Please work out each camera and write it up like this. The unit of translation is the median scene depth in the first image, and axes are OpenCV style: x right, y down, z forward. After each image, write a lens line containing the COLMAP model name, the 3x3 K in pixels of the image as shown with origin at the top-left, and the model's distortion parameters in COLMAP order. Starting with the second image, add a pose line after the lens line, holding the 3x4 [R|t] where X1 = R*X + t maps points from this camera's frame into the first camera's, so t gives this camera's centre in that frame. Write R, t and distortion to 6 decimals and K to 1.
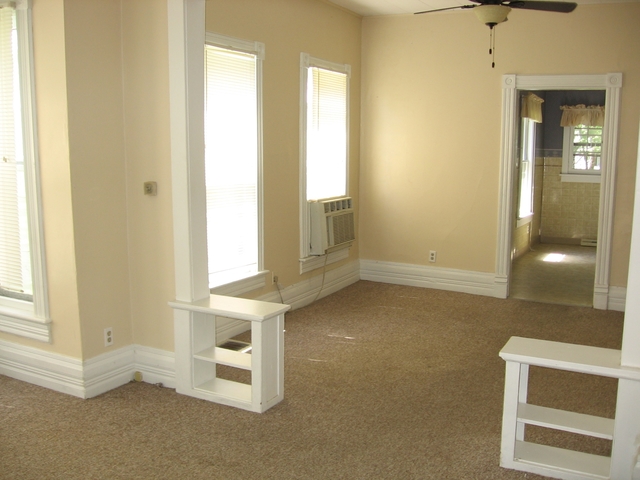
lens RADIAL K [[659.8, 0, 316.9], [0, 659.8, 252.3], [0, 0, 1]] dist [-0.159404, 0.103258]
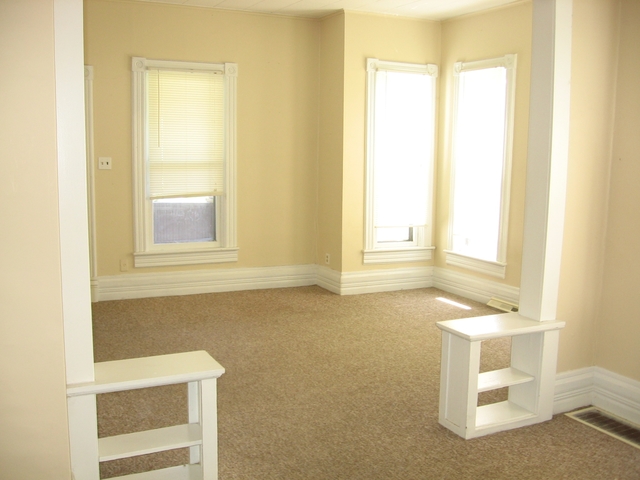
lens RADIAL K [[659.8, 0, 316.9], [0, 659.8, 252.3], [0, 0, 1]] dist [-0.159404, 0.103258]
pose [[-0.591250, 0.106666, -0.799403, 0.765695], [-0.146154, 0.960631, 0.236276, -0.201718], [0.793134, 0.256534, -0.552384, 1.309196]]
